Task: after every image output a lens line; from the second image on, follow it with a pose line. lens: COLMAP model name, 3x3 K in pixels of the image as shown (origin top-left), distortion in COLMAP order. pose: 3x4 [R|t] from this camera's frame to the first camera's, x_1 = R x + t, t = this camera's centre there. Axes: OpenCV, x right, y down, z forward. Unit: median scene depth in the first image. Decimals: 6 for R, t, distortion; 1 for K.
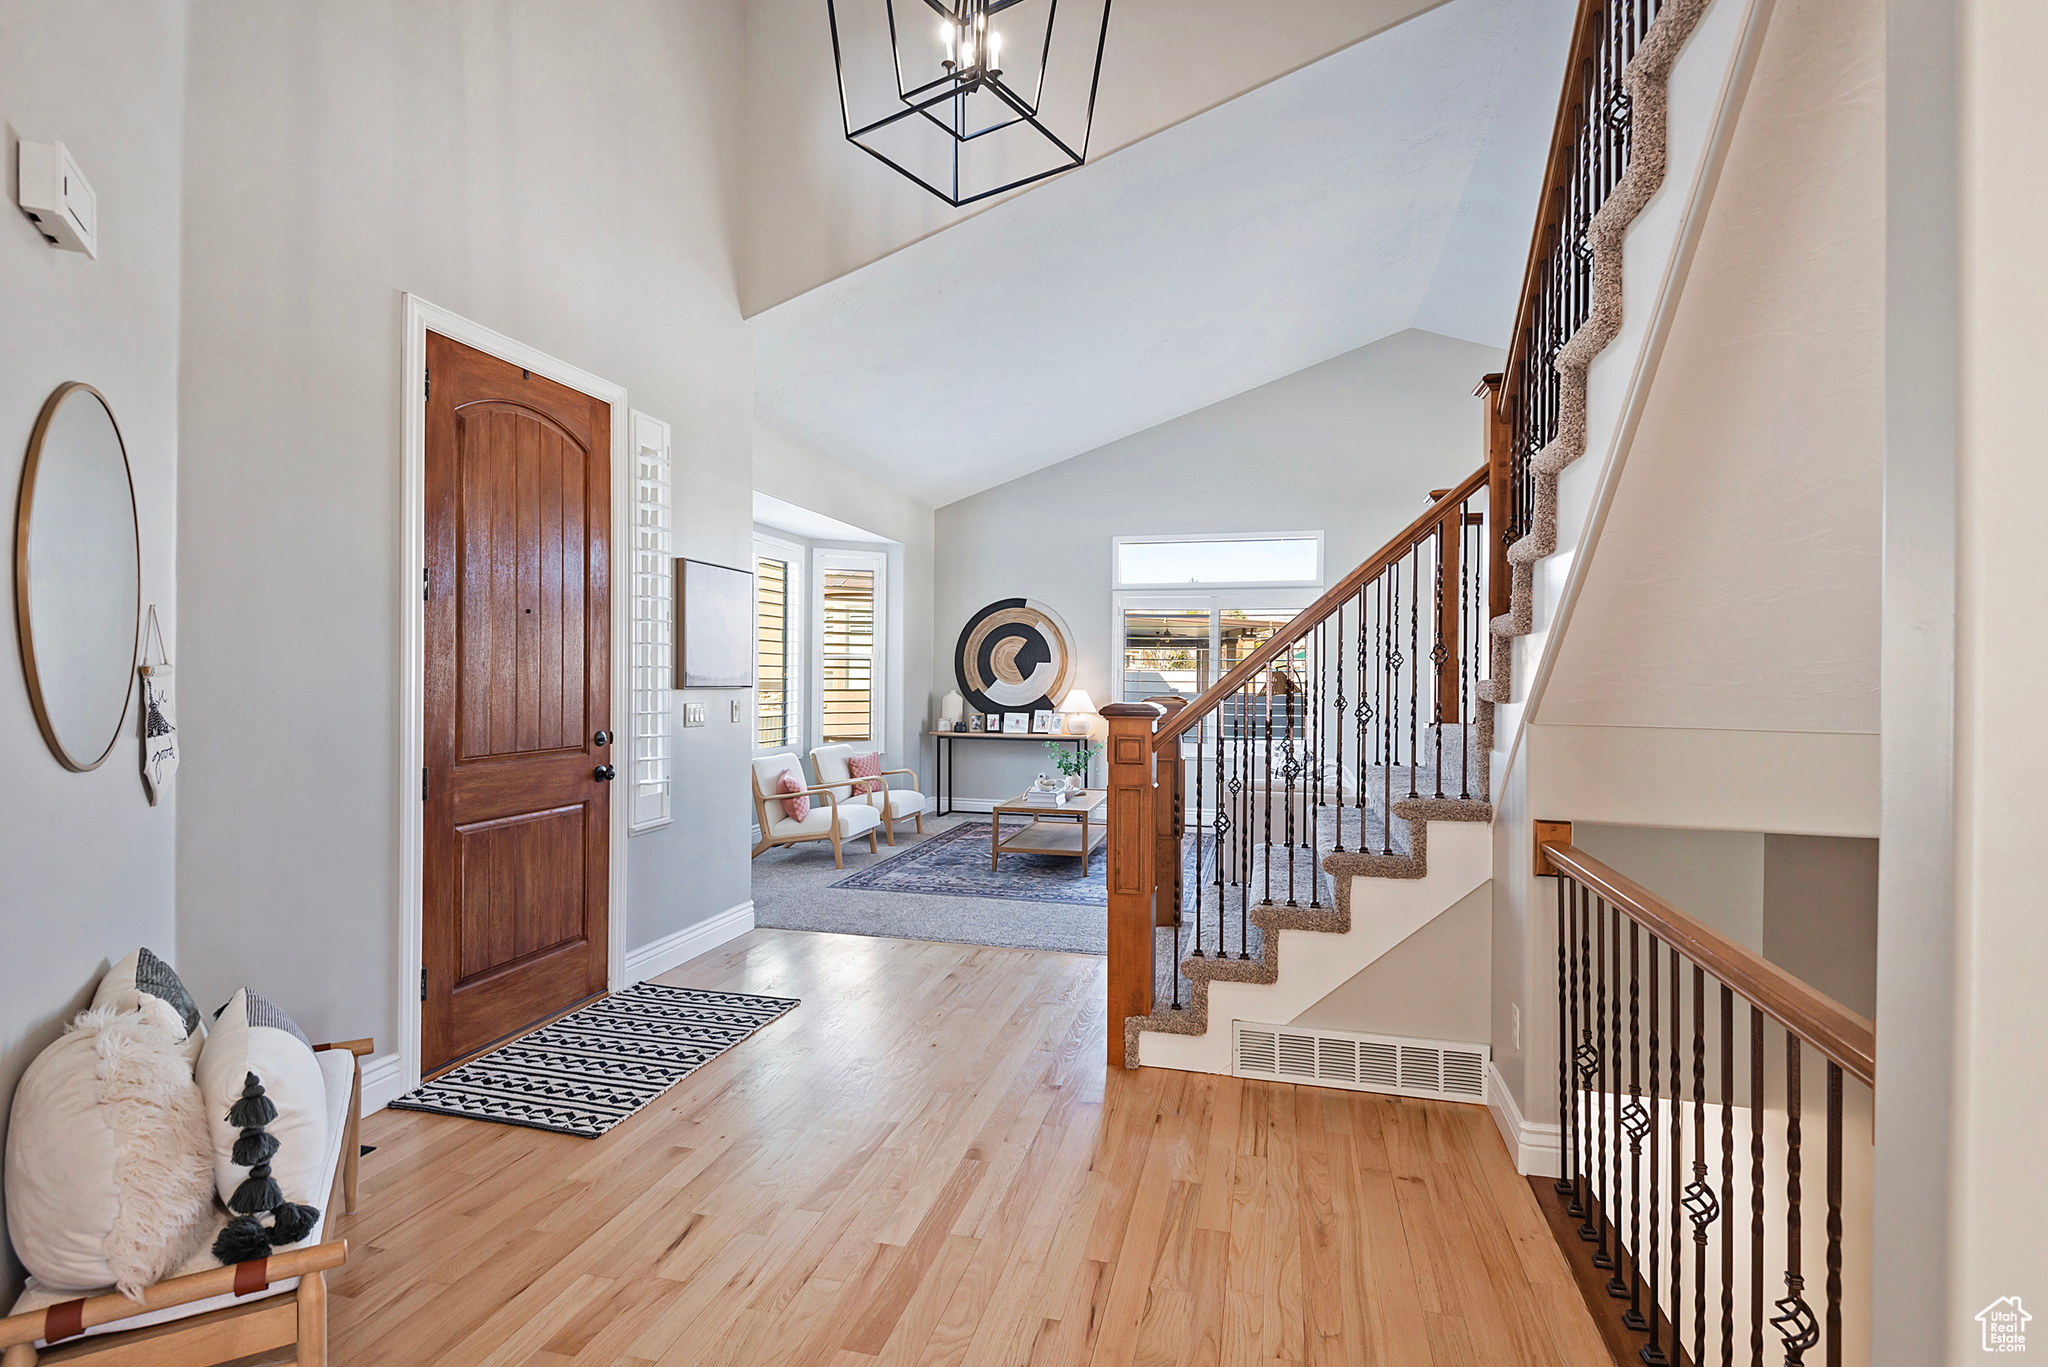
lens RADIAL K [[996.6, 0, 1023.9], [0, 996.6, 670.3], [0, 0, 1]] dist [0.008764, -0.003230]
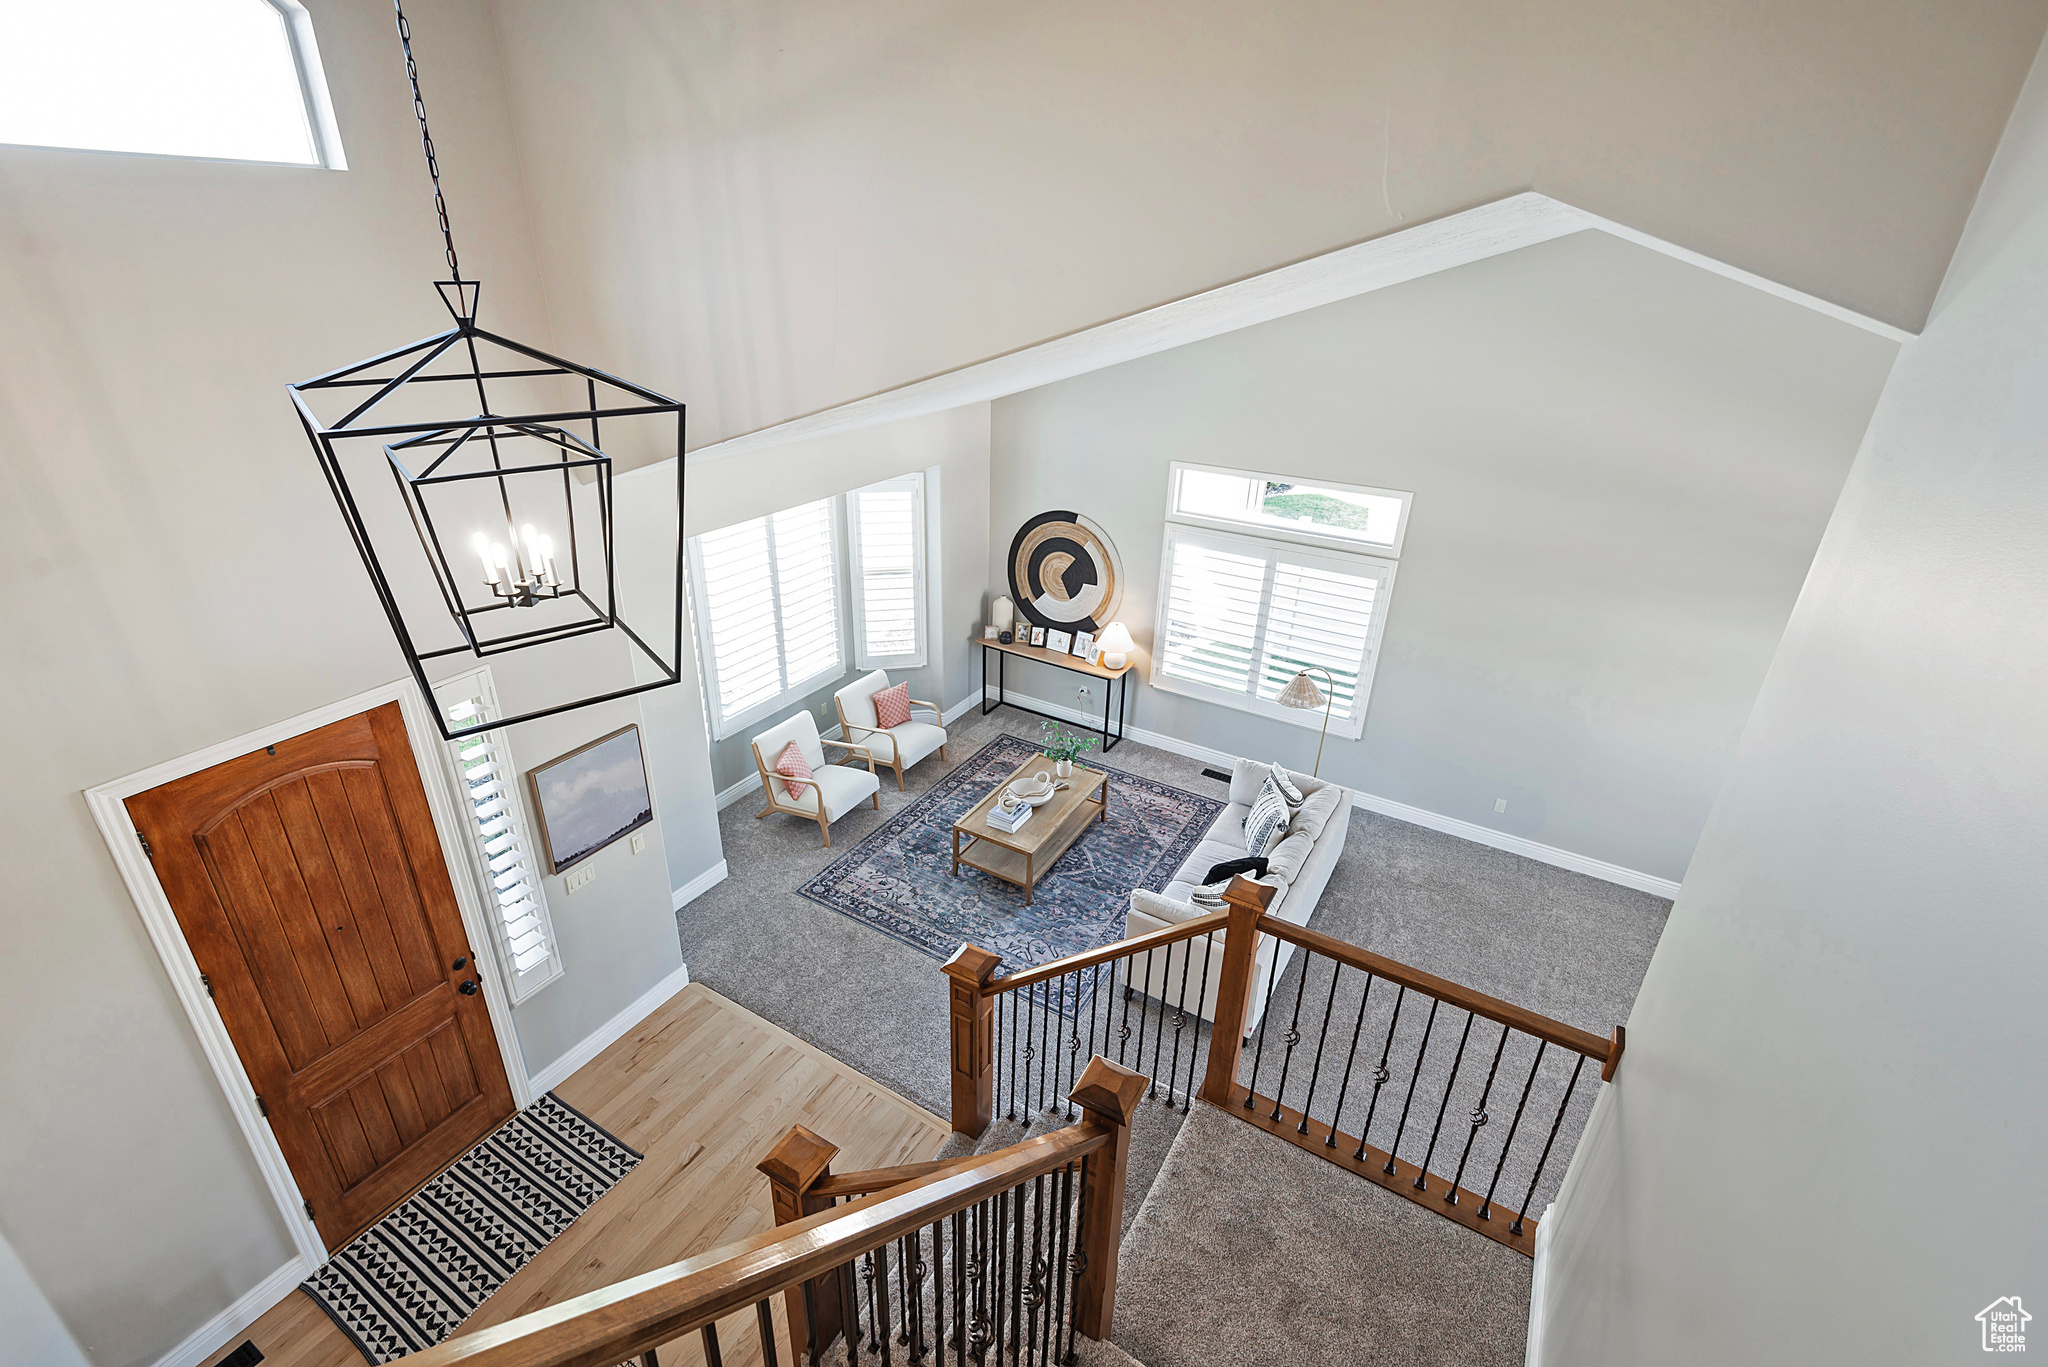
lens RADIAL K [[953.6, 0, 1018.3], [0, 953.6, 691.6], [0, 0, 1]] dist [0.014051, -0.000608]
pose [[0.960887, 0.128643, -0.245249, 0.191834], [-0.011060, 0.902684, 0.430162, -0.308683], [0.276720, -0.410624, 0.868800, 0.143054]]
